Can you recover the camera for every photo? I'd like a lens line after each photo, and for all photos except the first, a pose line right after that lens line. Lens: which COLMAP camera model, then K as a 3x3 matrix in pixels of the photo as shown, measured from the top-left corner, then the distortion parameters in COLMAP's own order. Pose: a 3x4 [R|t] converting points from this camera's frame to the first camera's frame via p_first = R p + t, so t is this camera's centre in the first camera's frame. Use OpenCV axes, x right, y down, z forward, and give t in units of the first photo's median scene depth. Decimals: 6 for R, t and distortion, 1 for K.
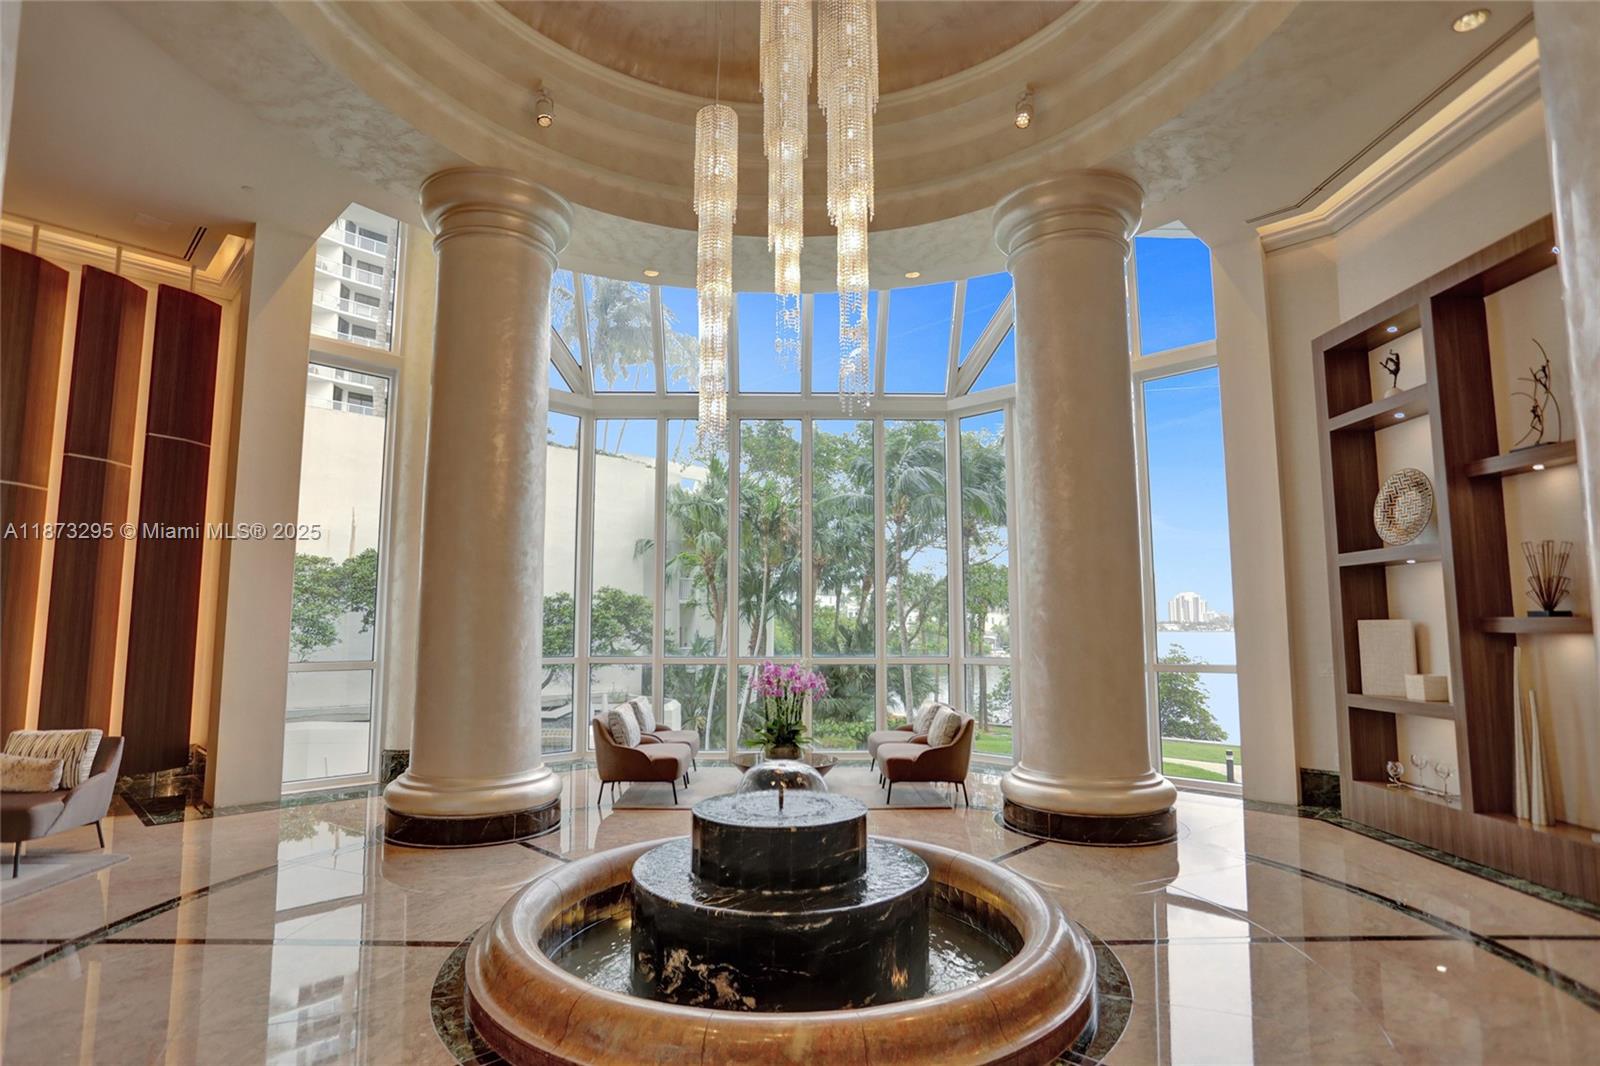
lens RADIAL K [[798.0, 0, 838.5], [0, 798.0, 539.7], [0, 0, 1]] dist [-0.049143, 0.022109]
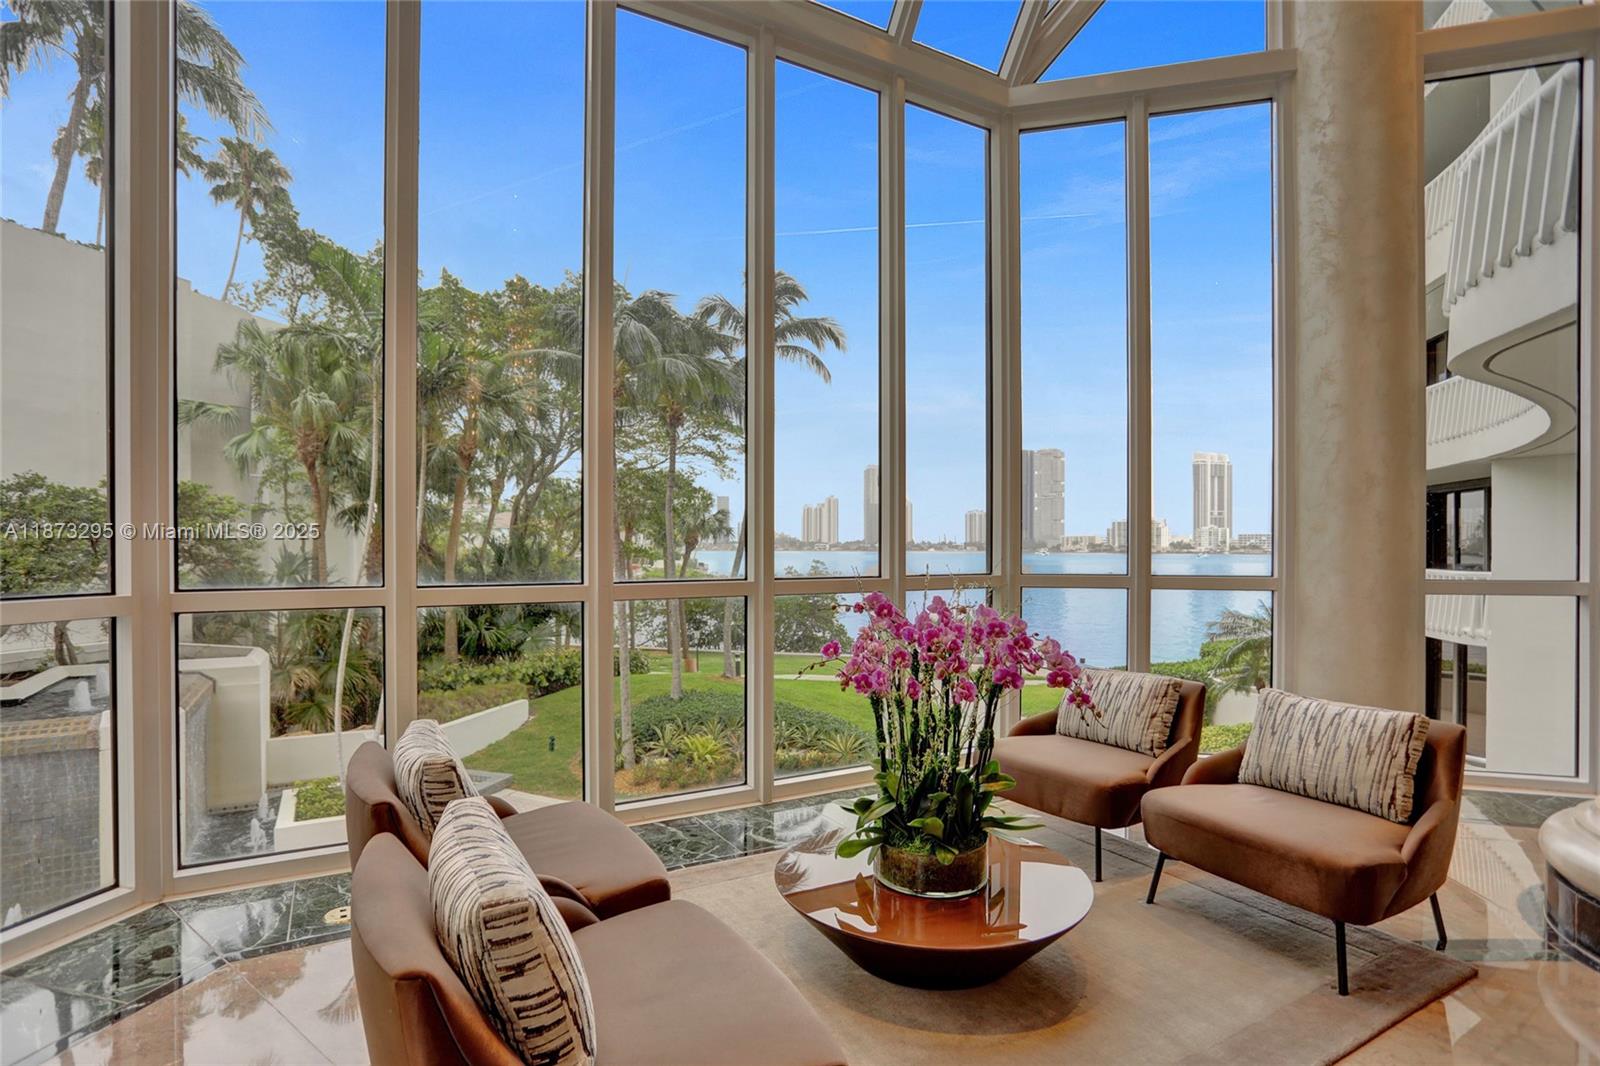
lens RADIAL K [[777.5, 0, 778.8], [0, 777.5, 537.6], [0, 0, 1]] dist [-0.061649, 0.029316]
pose [[0.899254, 0.003943, 0.437410, -0.327571], [-0.046872, 0.995071, 0.087393, 0.127273], [-0.434909, -0.099091, 0.895006, 0.913886]]
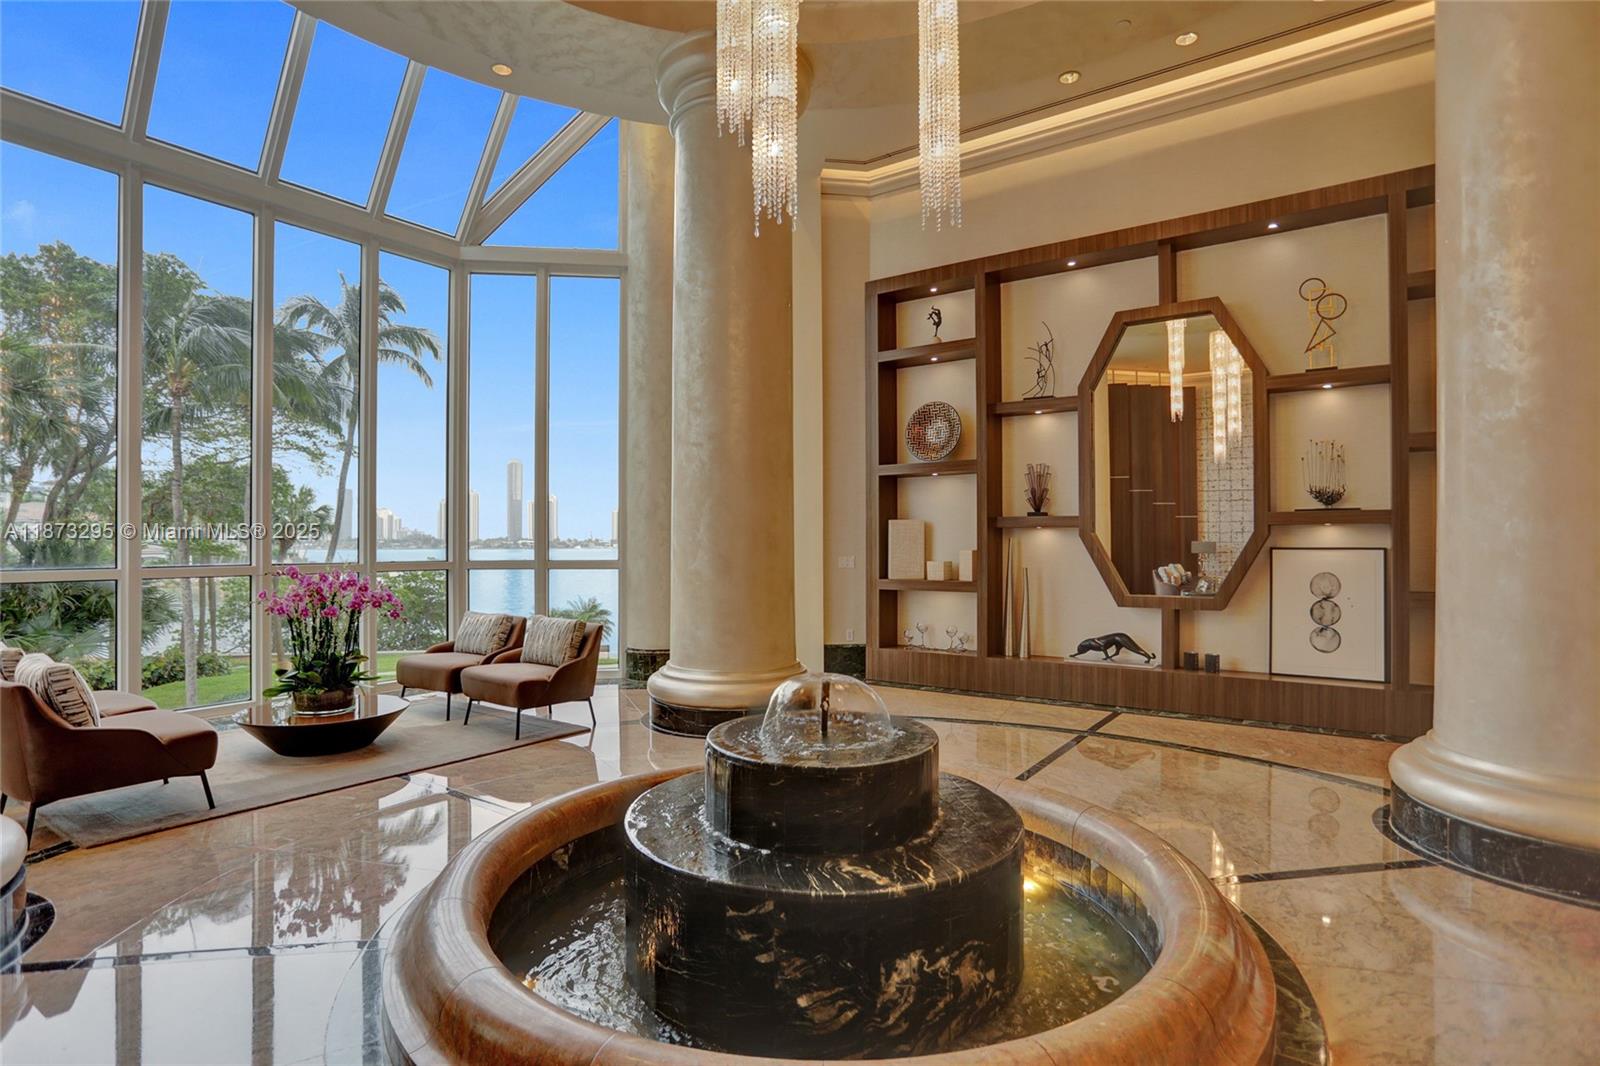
lens RADIAL K [[777.5, 0, 778.8], [0, 777.5, 537.6], [0, 0, 1]] dist [-0.061649, 0.029316]
pose [[0.625952, 0.002857, 0.779856, -0.404358], [-0.081682, 0.994733, 0.061918, 0.069342], [-0.775572, -0.102458, 0.622888, 0.369294]]
